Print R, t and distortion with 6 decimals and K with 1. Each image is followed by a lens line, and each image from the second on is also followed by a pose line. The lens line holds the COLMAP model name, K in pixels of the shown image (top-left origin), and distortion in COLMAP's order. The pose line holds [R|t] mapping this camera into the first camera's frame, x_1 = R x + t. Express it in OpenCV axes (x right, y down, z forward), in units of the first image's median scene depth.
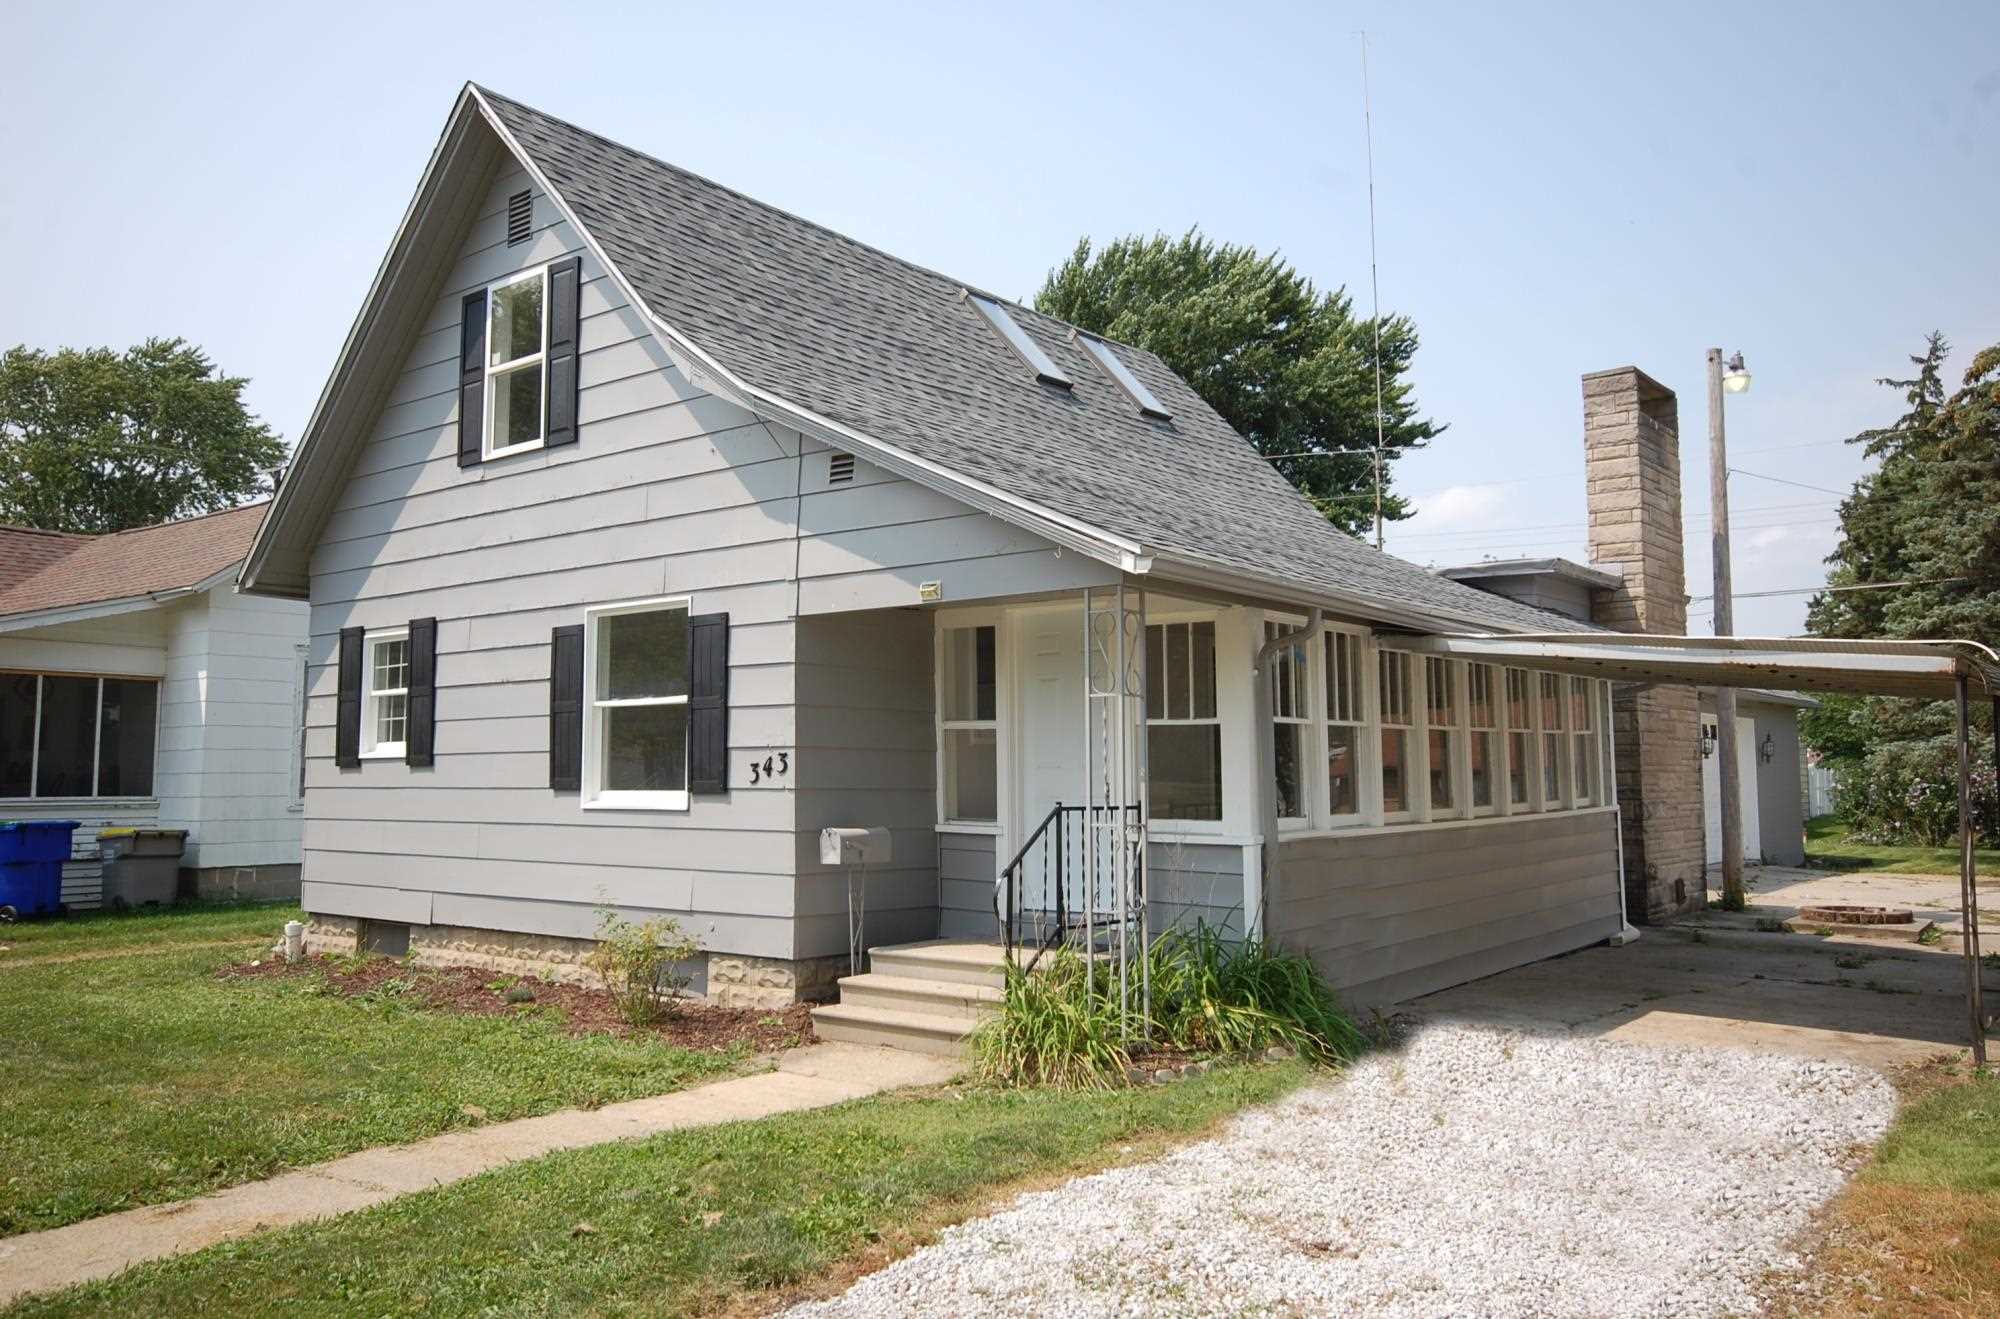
lens RADIAL K [[1524.2, 0, 1000.0], [0, 1524.2, 659.5], [0, 0, 1]] dist [-0.048625, -0.001091]
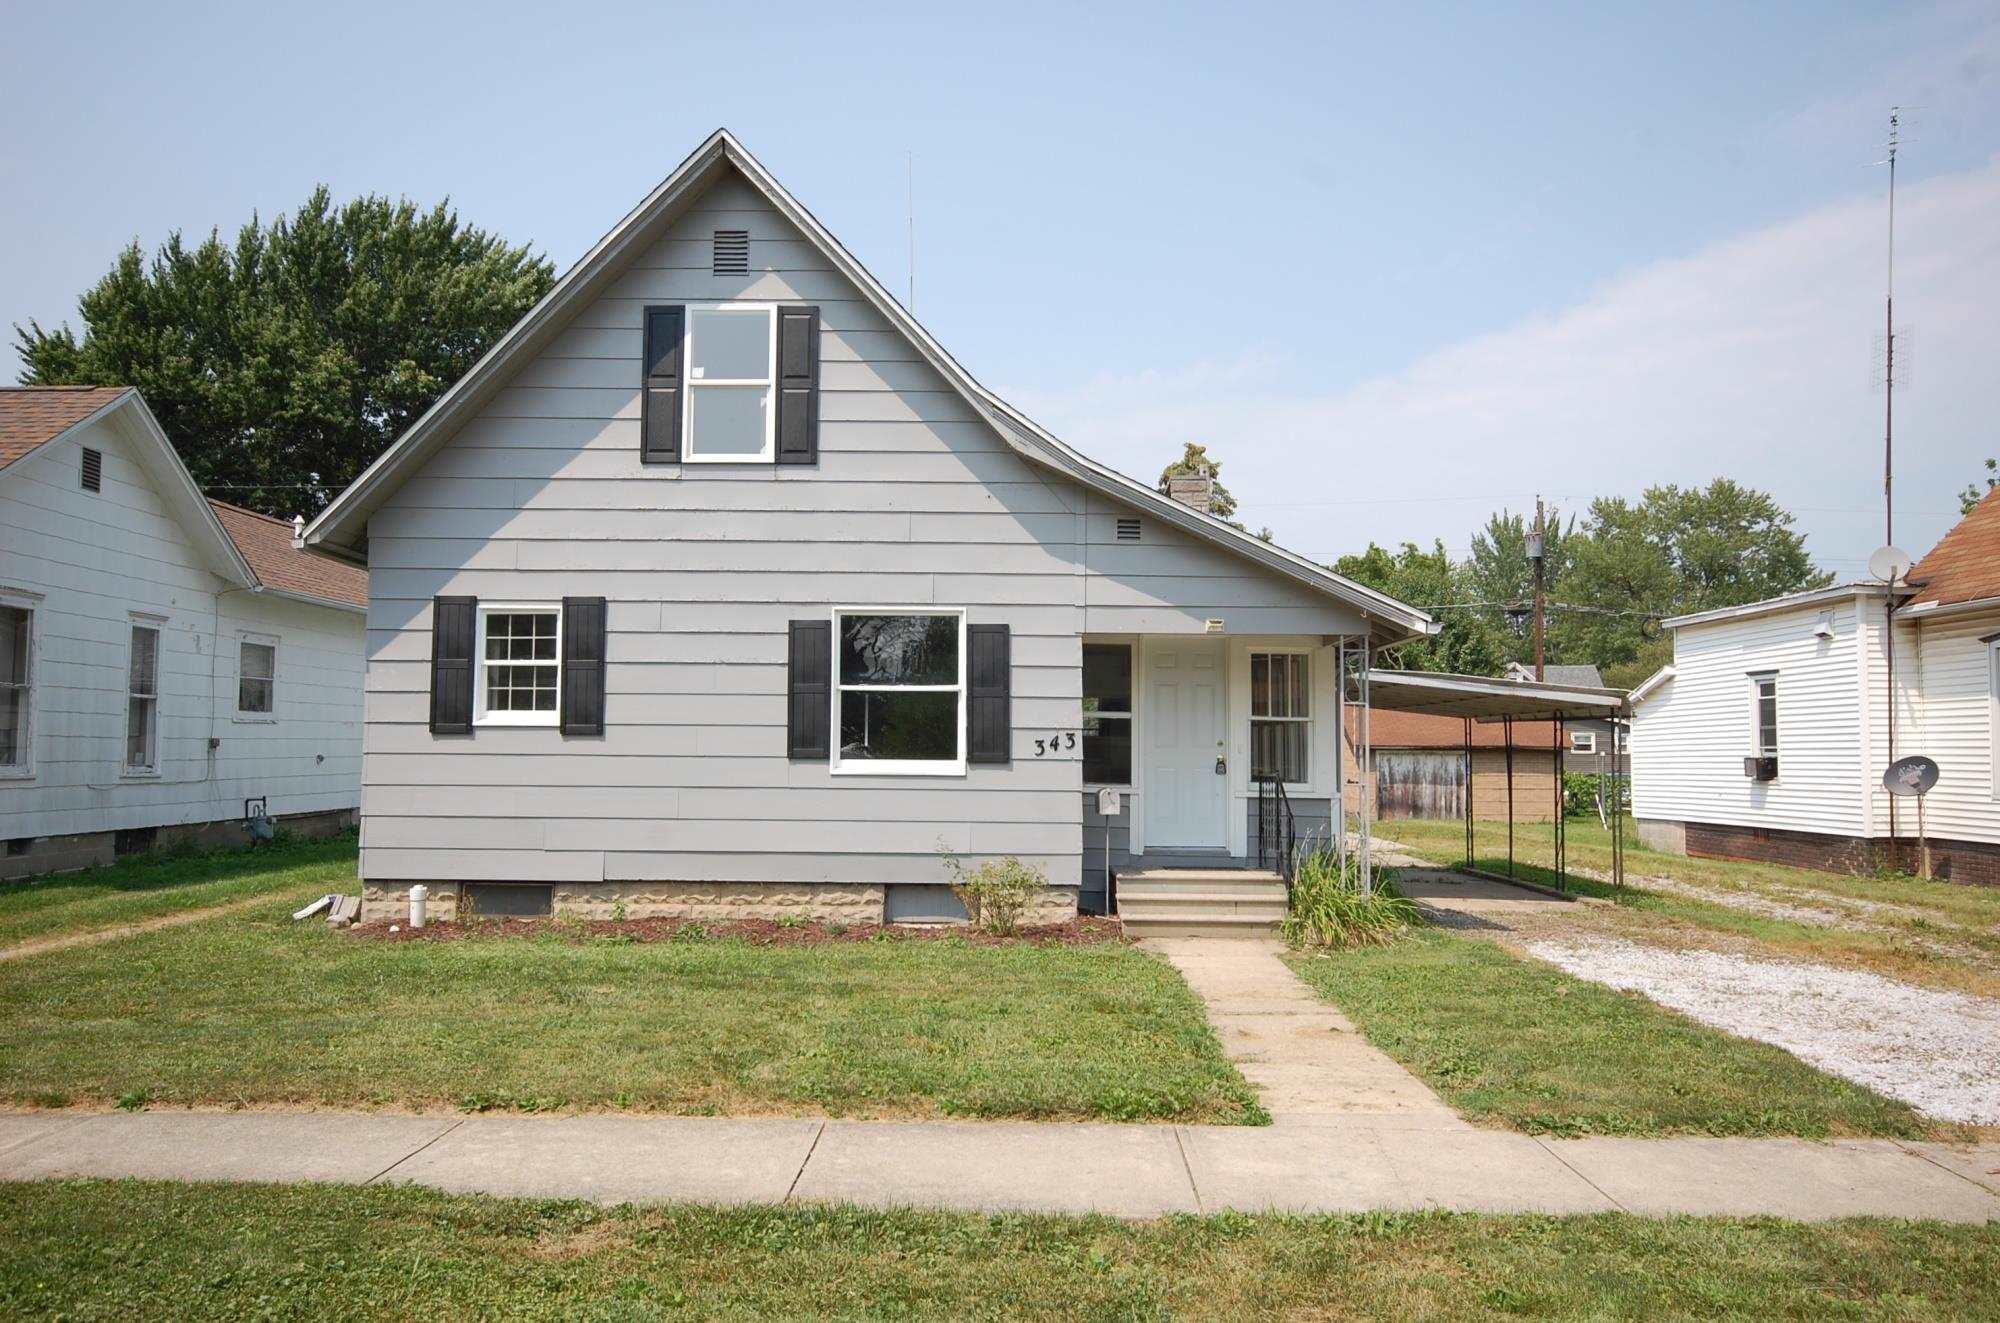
lens RADIAL K [[1466.2, 0, 1000.0], [0, 1466.2, 661.5], [0, 0, 1]] dist [-0.042268, -0.000758]
pose [[0.802809, 0.050457, 0.594098, -0.835719], [-0.059250, 0.998232, -0.004715, 0.006531], [-0.593285, -0.031415, 0.804379, -0.007572]]
